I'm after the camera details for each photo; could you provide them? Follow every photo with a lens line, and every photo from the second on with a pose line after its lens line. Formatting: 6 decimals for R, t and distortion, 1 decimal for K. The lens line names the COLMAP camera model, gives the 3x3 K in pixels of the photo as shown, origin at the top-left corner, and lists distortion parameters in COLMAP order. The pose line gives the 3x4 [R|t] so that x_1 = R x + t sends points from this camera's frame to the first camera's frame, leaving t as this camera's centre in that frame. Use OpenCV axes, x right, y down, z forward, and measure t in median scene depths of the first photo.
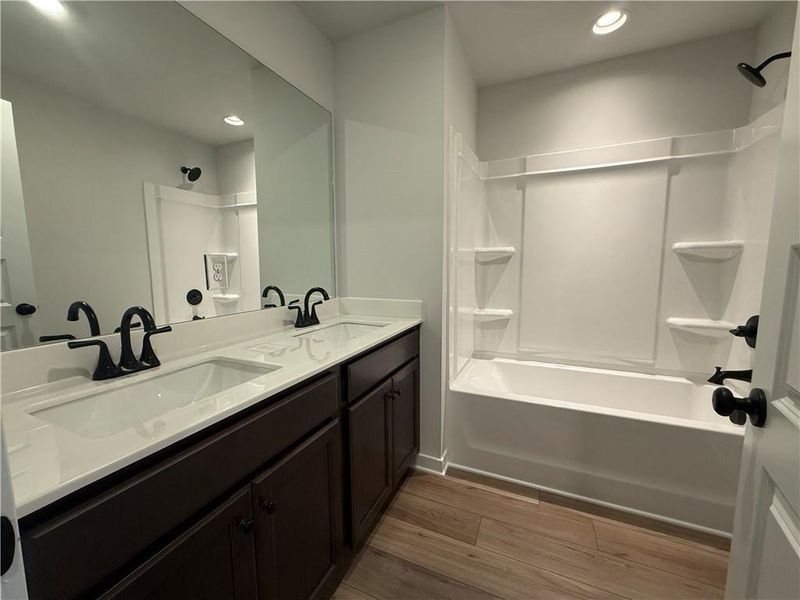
lens RADIAL K [[318.0, 0, 397.0], [0, 318.0, 300.0], [0, 0, 1]] dist [-0.000828, 0.000004]
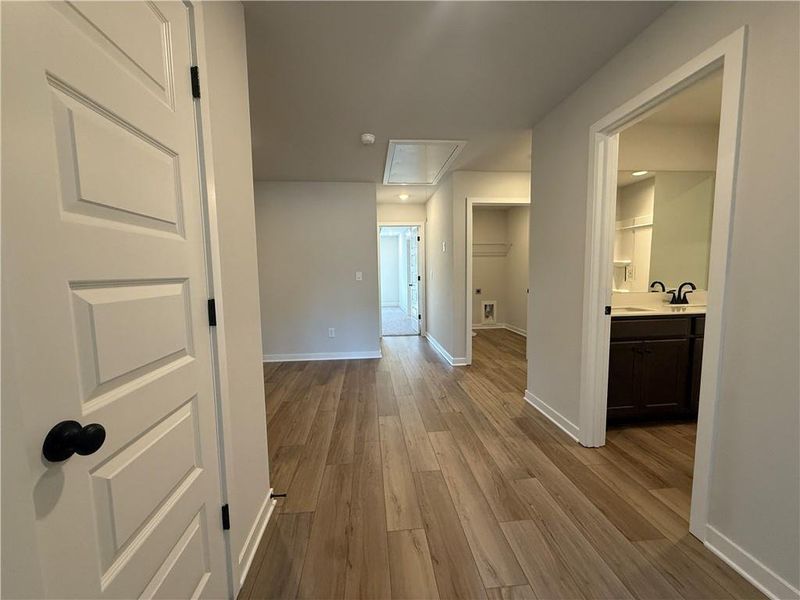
lens RADIAL K [[318.0, 0, 397.0], [0, 318.0, 300.0], [0, 0, 1]] dist [-0.000828, 0.000004]
pose [[0.485138, 0.079972, -0.870773, 0.477918], [-0.086863, 0.995291, 0.043014, 0.114615], [0.870113, 0.054770, 0.489800, -1.188138]]
